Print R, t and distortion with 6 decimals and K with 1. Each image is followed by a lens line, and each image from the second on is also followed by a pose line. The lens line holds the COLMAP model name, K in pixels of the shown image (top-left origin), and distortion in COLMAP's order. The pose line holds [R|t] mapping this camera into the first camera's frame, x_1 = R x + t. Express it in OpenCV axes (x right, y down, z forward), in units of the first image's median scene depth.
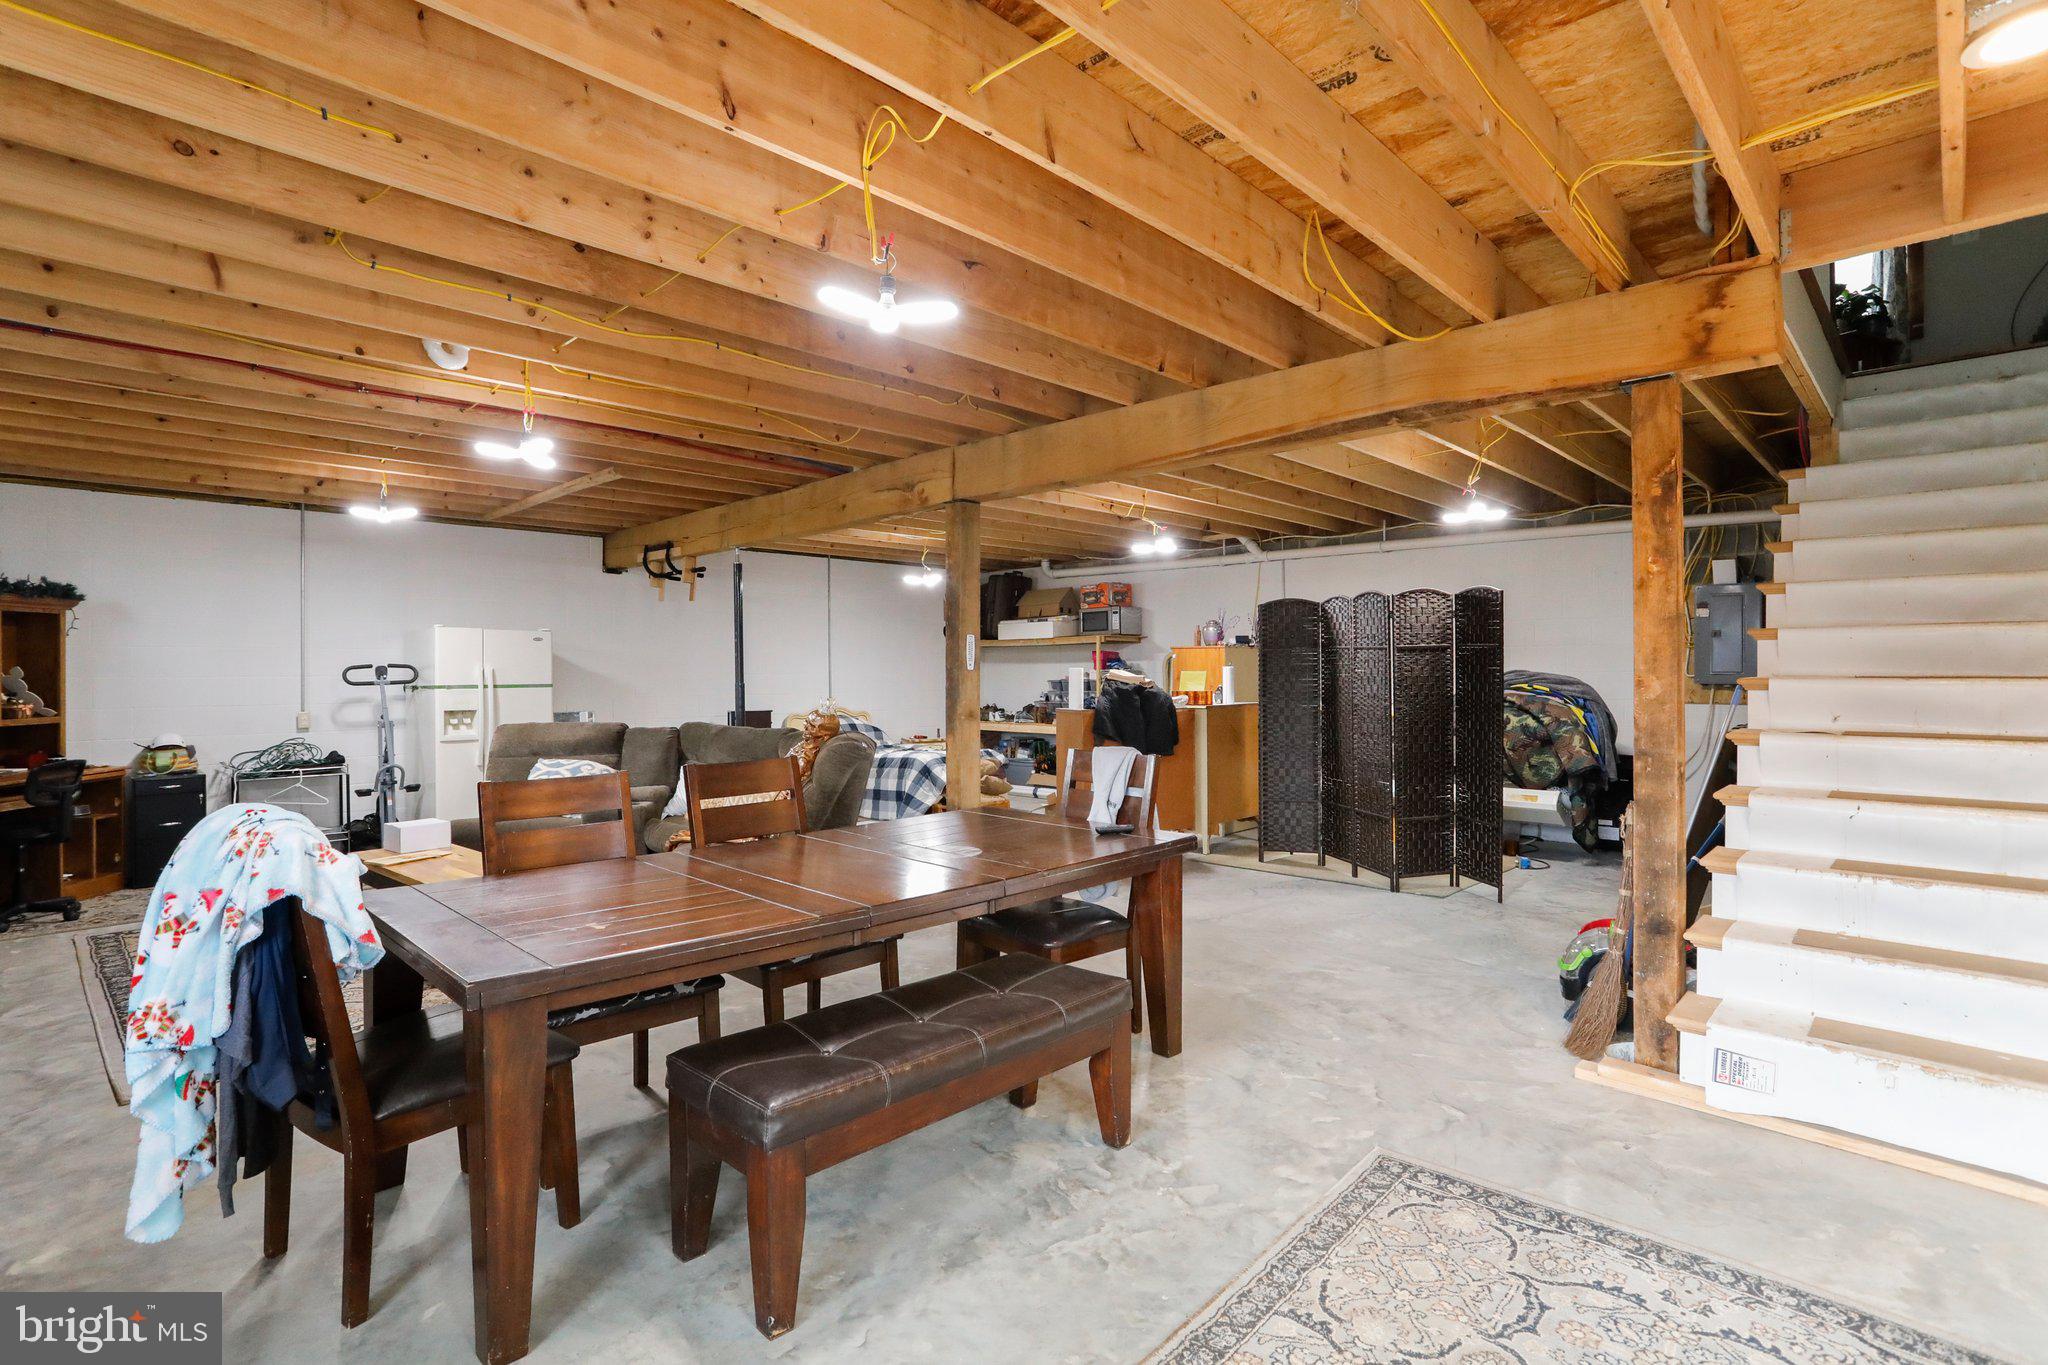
lens RADIAL K [[1009.9, 0, 1018.1], [0, 1009.9, 670.1], [0, 0, 1]] dist [-0.058298, 0.037648]
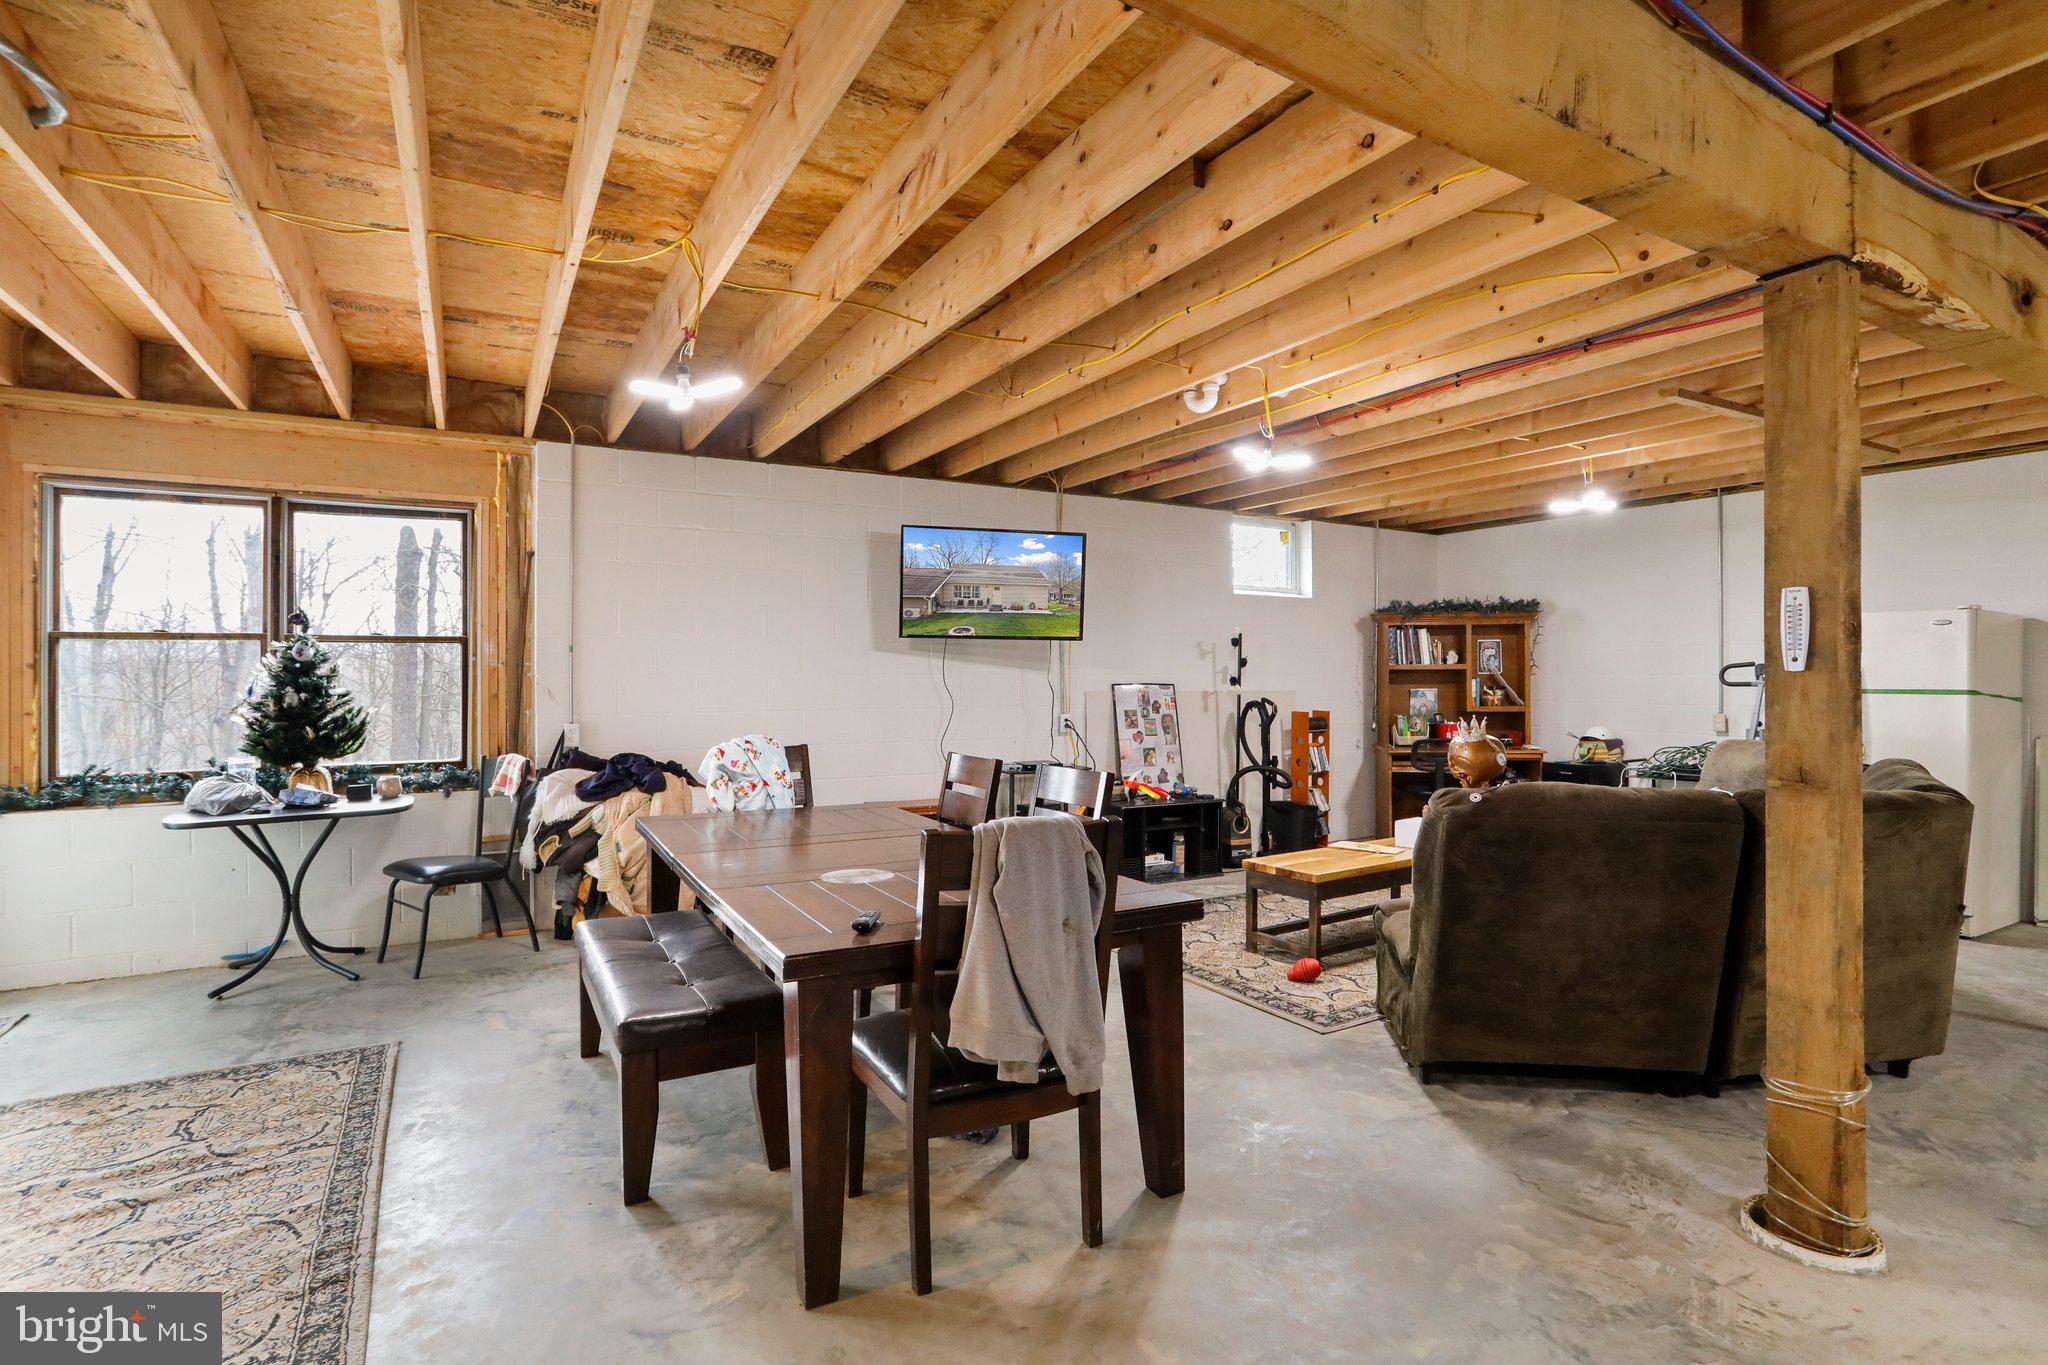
lens RADIAL K [[1009.9, 0, 1018.1], [0, 1009.9, 670.1], [0, 0, 1]] dist [-0.058298, 0.037648]
pose [[-0.299531, 0.003075, -0.954082, 0.416698], [0.008649, 0.999962, 0.000507, -0.005593], [0.954047, -0.008100, -0.299546, 0.780467]]
